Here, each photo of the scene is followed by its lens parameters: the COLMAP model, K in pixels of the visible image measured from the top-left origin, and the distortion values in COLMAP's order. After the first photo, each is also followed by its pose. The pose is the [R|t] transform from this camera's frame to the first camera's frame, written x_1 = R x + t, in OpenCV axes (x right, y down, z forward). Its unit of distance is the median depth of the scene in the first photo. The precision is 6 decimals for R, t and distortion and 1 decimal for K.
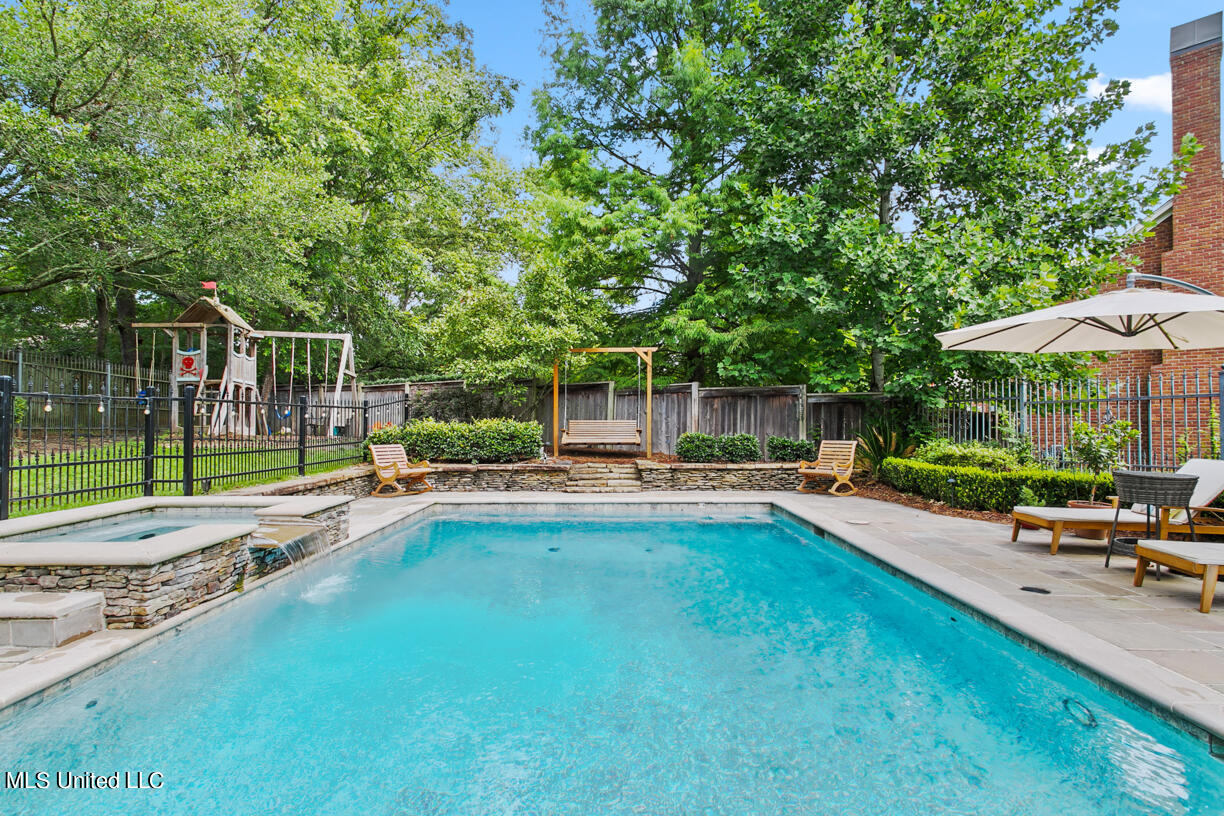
lens RADIAL K [[596.2, 0, 614.9], [0, 596.2, 363.5], [0, 0, 1]] dist [0.003017, -0.000318]
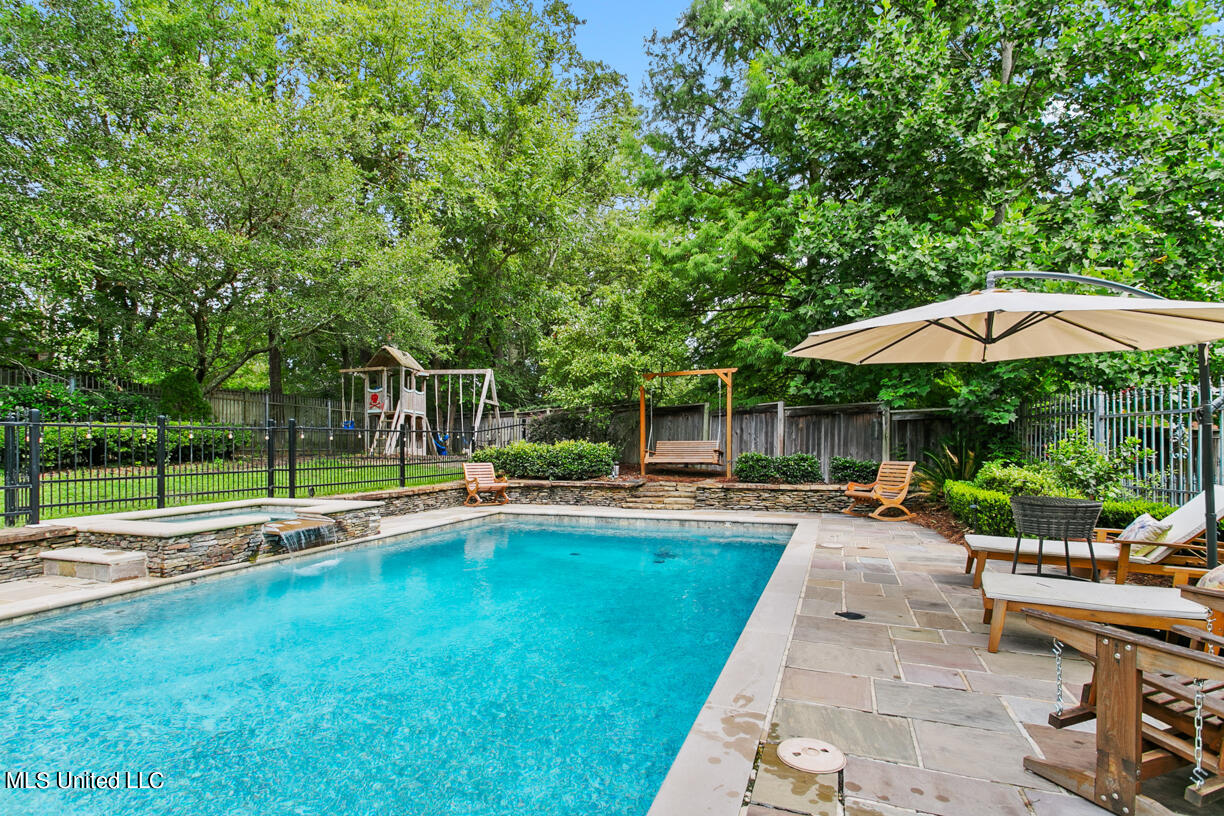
lens RADIAL K [[596.4, 0, 624.0], [0, 596.4, 388.9], [0, 0, 1]] dist [0.000100, 0.000957]
pose [[0.935114, -0.038116, -0.352291, 0.298863], [0.040765, 0.999169, 0.000100, 0.000314], [0.351994, -0.014454, 0.935890, -0.008818]]
